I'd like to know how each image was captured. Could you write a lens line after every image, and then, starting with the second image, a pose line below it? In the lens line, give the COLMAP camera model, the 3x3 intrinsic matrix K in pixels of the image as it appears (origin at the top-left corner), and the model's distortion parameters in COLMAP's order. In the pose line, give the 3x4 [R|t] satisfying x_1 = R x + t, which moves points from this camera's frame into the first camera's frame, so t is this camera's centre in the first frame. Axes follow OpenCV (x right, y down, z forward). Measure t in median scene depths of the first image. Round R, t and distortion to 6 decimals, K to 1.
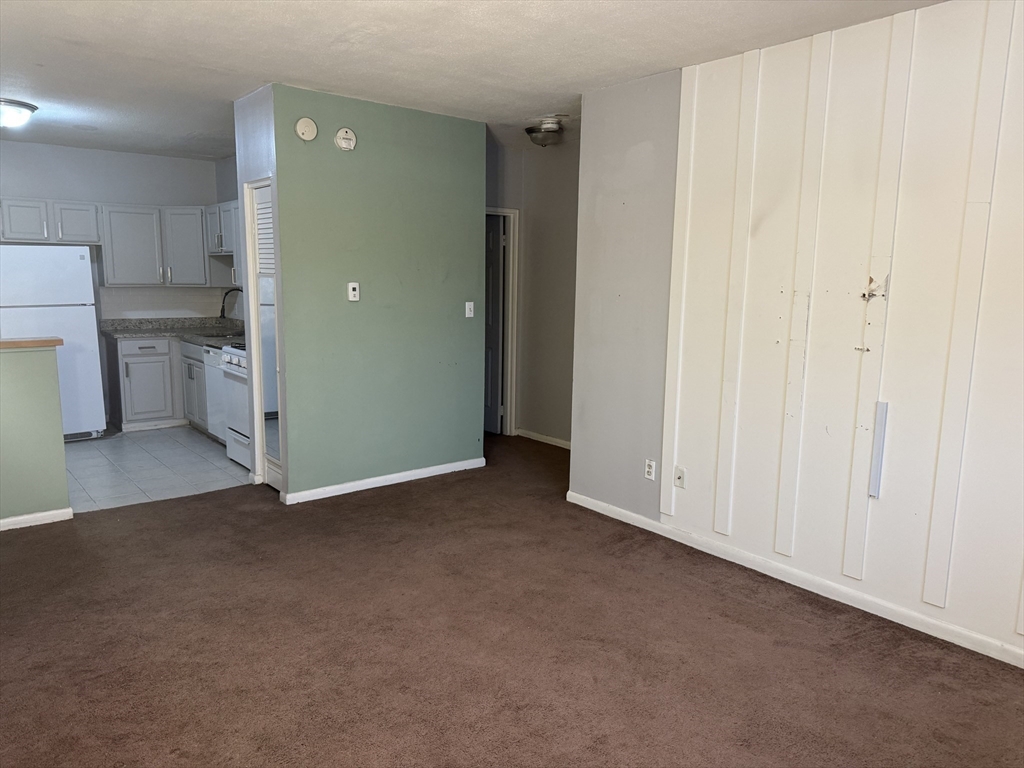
lens RADIAL K [[721.0, 0, 512.0], [0, 721.0, 384.0], [0, 0, 1]] dist [0.118513, -0.154657]
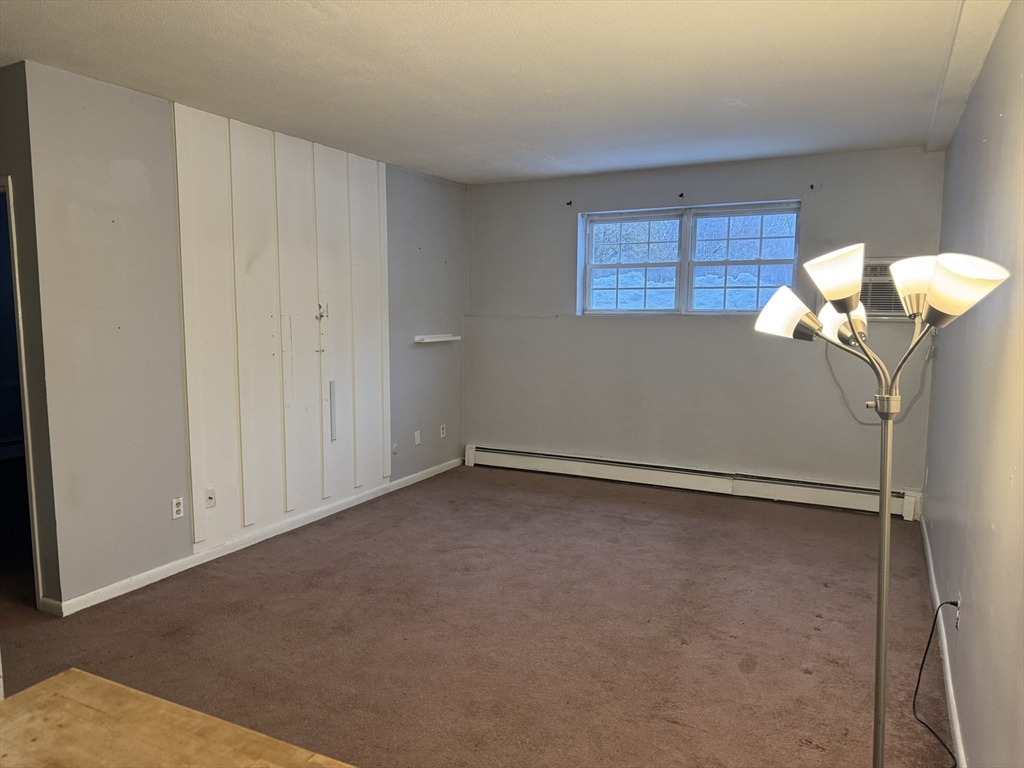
lens RADIAL K [[721.0, 0, 512.0], [0, 721.0, 384.0], [0, 0, 1]] dist [0.118513, -0.154657]
pose [[-0.406425, -0.119797, 0.905797, -0.743367], [0.124941, 0.974768, 0.184979, -0.144401], [-0.905101, 0.188352, -0.381202, 0.835231]]
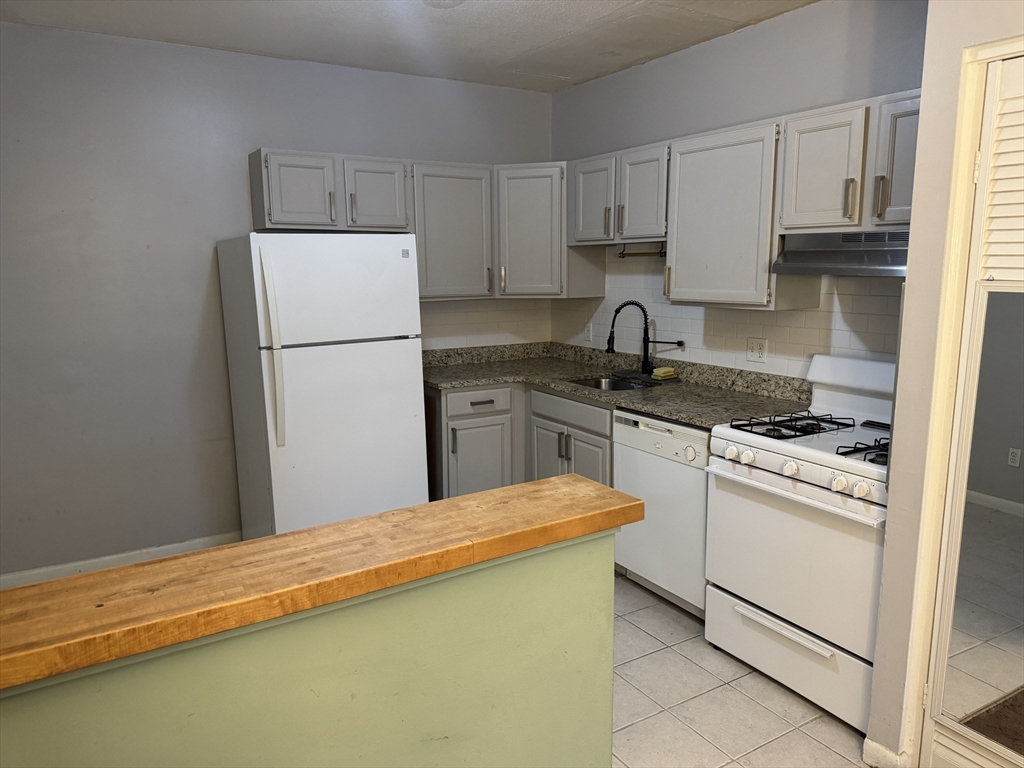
lens RADIAL K [[721.0, 0, 512.0], [0, 721.0, 384.0], [0, 0, 1]] dist [0.118513, -0.154657]
pose [[0.991191, 0.002193, -0.132423, -0.557259], [0.000226, 0.999833, 0.018252, -0.106391], [0.132441, -0.018121, 0.991025, 0.593136]]
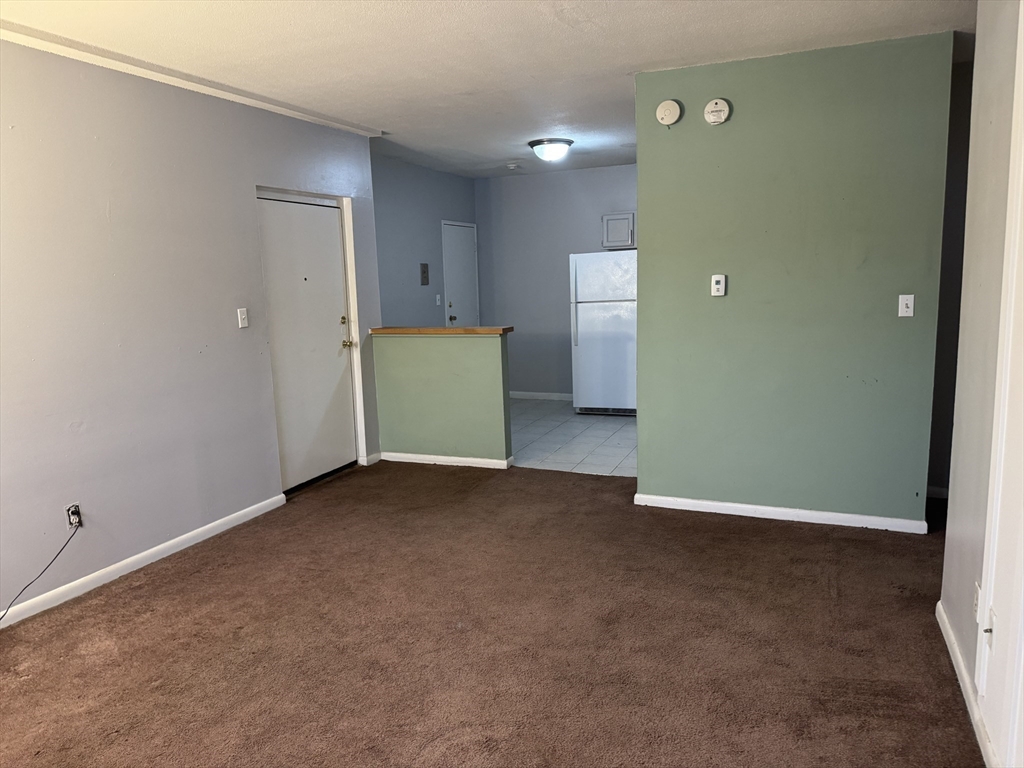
lens RADIAL K [[720.4, 0, 512.0], [0, 720.4, 384.0], [0, 0, 1]] dist [0.097725, -0.152495]
pose [[0.457582, 0.103366, -0.883139, 0.444917], [-0.094559, 0.993245, 0.067260, -0.044003], [0.884125, 0.052732, 0.464265, 0.376178]]
